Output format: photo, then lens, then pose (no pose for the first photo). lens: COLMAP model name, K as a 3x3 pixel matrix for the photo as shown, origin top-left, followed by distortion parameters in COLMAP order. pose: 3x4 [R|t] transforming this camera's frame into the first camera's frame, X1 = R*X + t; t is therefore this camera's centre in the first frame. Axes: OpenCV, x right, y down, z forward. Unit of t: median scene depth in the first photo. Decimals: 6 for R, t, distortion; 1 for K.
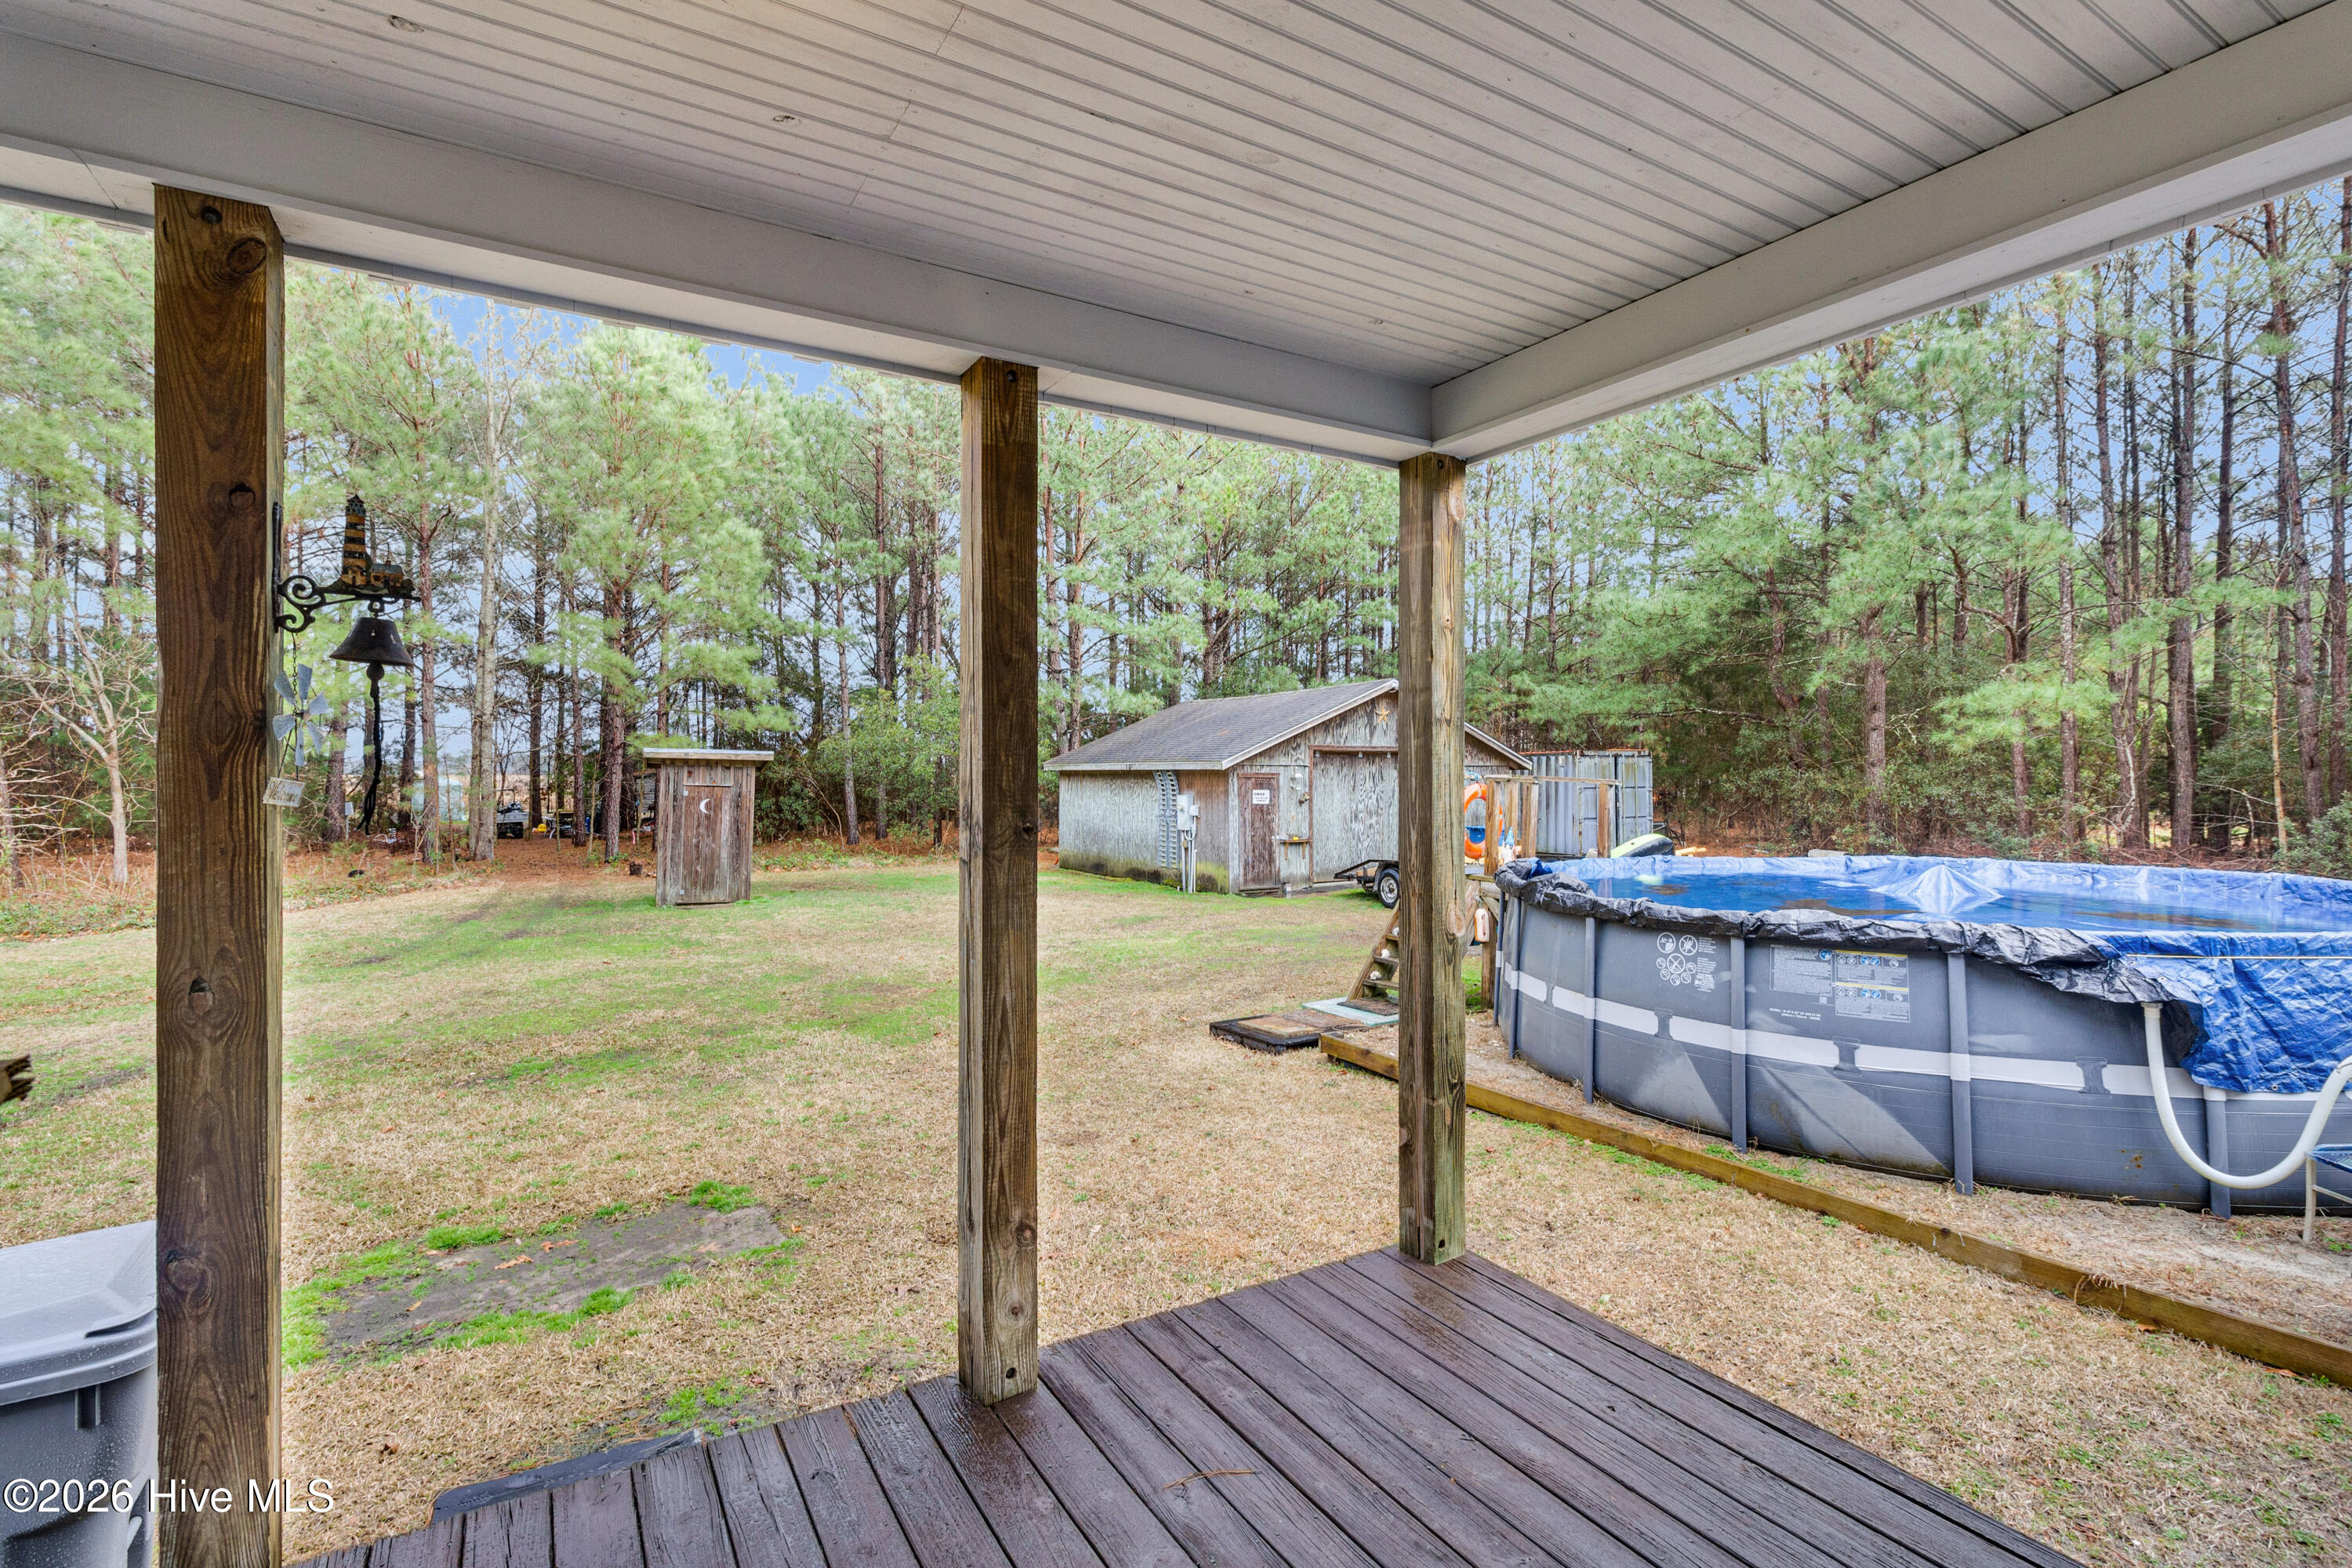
lens RADIAL K [[1118.3, 0, 1186.8], [0, 1118.3, 774.9], [0, 0, 1]] dist [-0.002477, 0.002938]
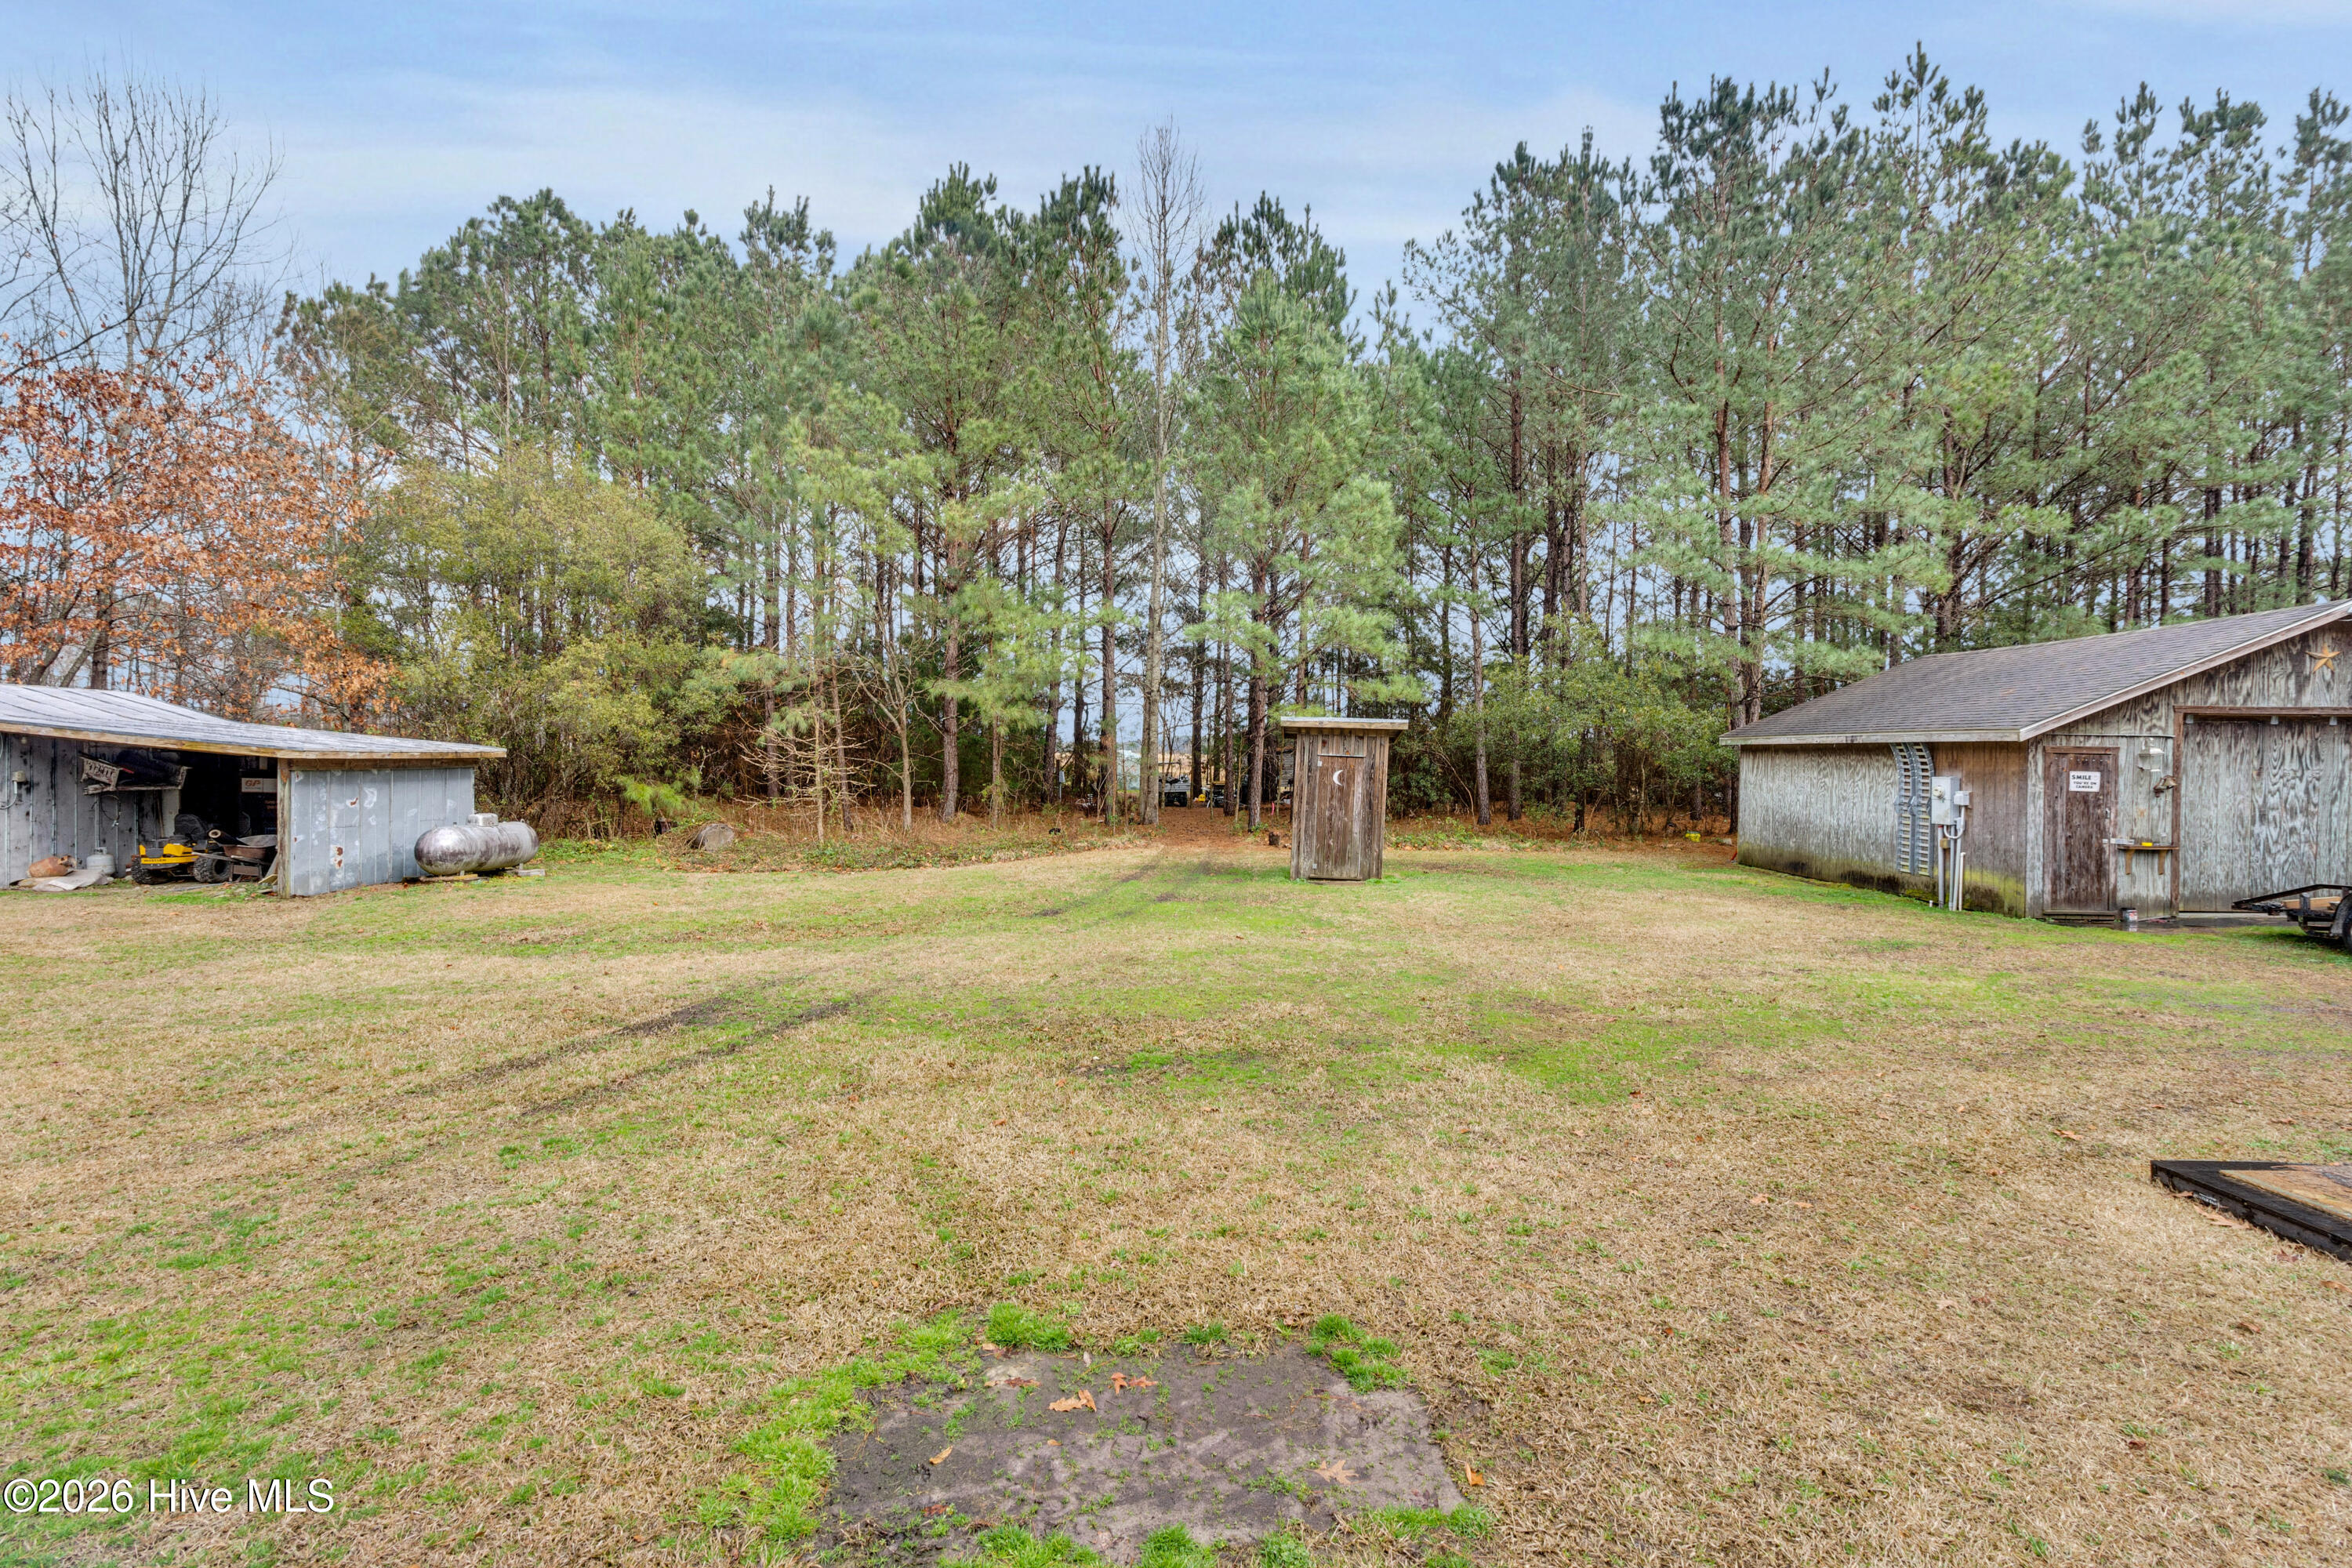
lens RADIAL K [[1118.3, 0, 1175.6], [0, 1118.3, 771.1], [0, 0, 1]] dist [-0.002477, 0.002938]
pose [[0.851782, 0.018517, -0.523569, -0.047825], [-0.011671, 0.999798, 0.016373, 0.008090], [0.523766, -0.007836, 0.851826, 0.110745]]
